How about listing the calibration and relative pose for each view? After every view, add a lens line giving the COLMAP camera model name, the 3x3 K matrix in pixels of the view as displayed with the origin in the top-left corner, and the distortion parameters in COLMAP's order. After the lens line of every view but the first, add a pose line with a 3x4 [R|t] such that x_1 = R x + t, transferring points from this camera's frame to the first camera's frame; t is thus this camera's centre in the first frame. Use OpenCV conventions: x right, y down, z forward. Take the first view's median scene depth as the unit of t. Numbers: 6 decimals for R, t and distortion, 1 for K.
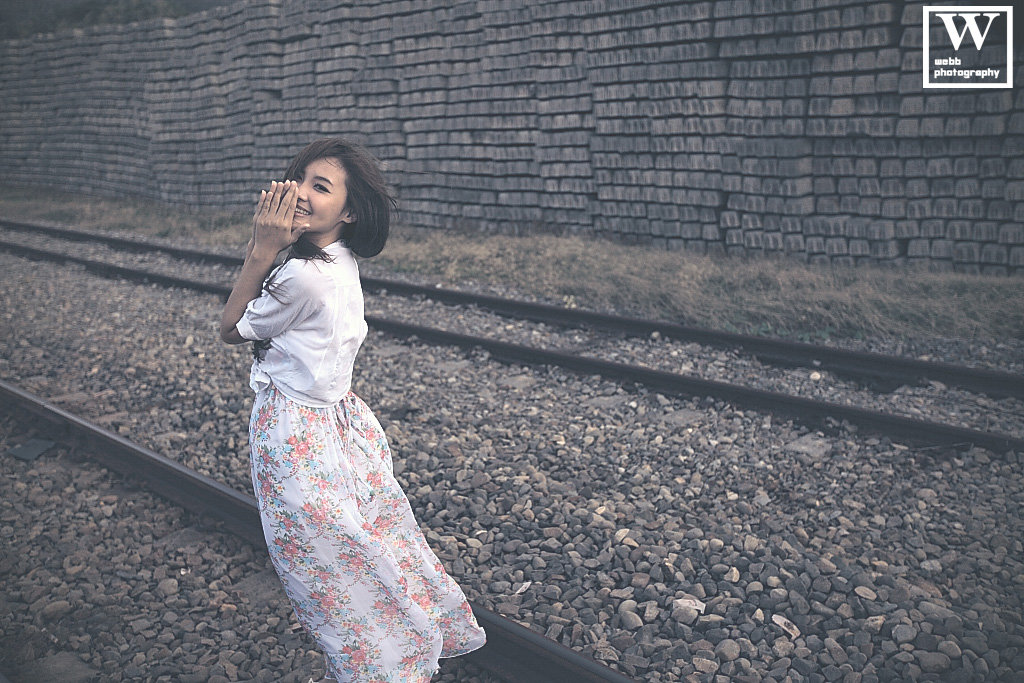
lens RADIAL K [[960.1, 0, 512.0], [0, 960.1, 341.5], [0, 0, 1]] dist [-0.008501, 0.142632]
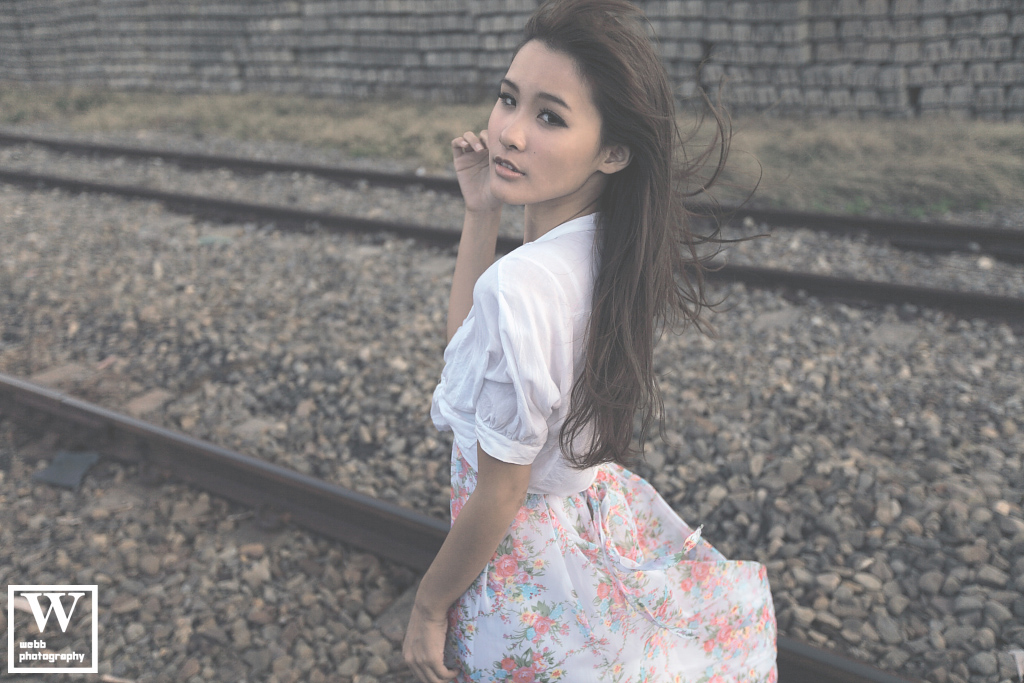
lens RADIAL K [[960.1, 0, 512.0], [0, 960.1, 341.5], [0, 0, 1]] dist [-0.008501, 0.142632]
pose [[0.982664, -0.090248, 0.161948, -0.116926], [0.066013, 0.986595, 0.149239, -0.025119], [-0.173245, -0.135961, 0.975449, 0.114478]]
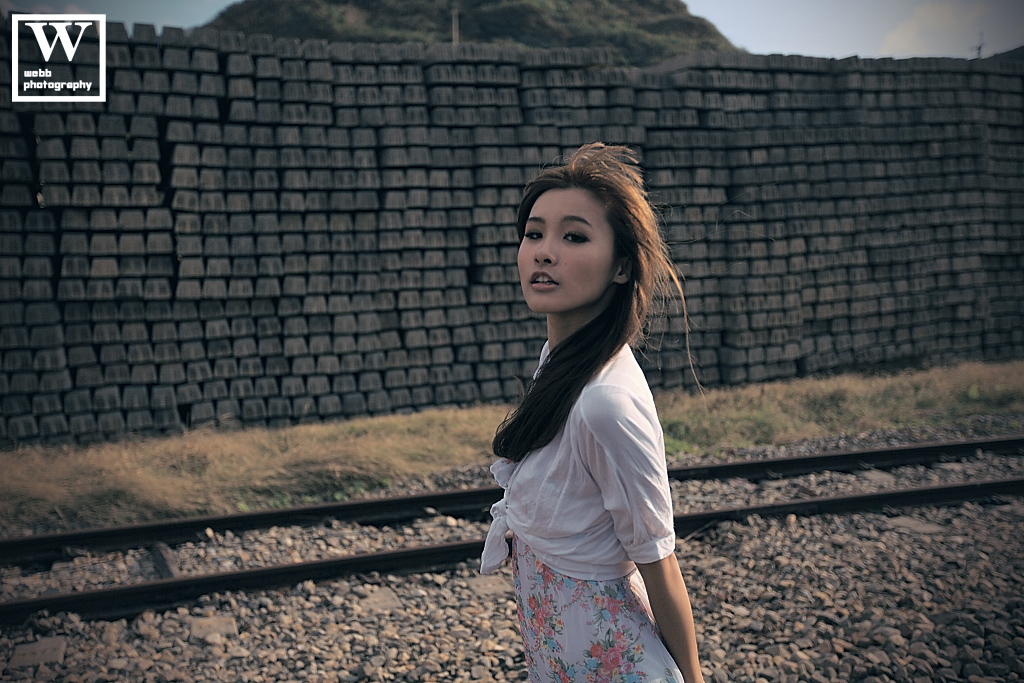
lens RADIAL K [[960.1, 0, 512.0], [0, 960.1, 341.5], [0, 0, 1]] dist [-0.008501, 0.142632]
pose [[0.438244, -0.041571, 0.897894, -0.250201], [0.215065, 0.974765, -0.059839, -0.033956], [-0.872748, 0.219330, 0.436125, 0.242003]]
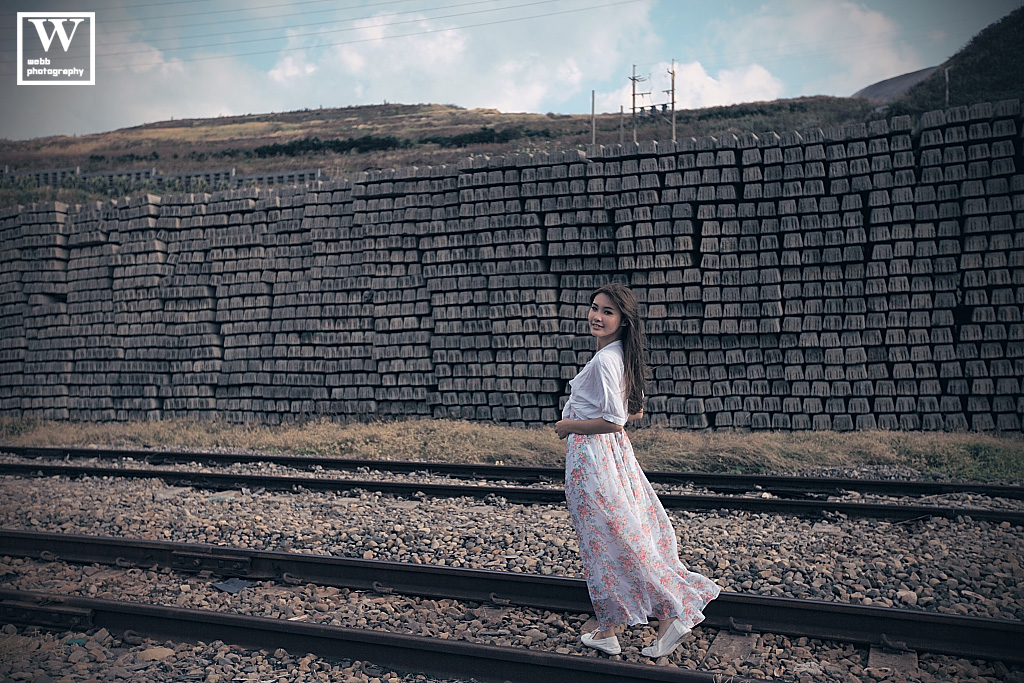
lens RADIAL K [[960.1, 0, 512.0], [0, 960.1, 341.5], [0, 0, 1]] dist [-0.008501, 0.142632]
pose [[0.934566, 0.004418, 0.355762, -0.240618], [0.075109, 0.974938, -0.209413, 0.039365], [-0.347771, 0.222431, 0.910813, -0.068492]]
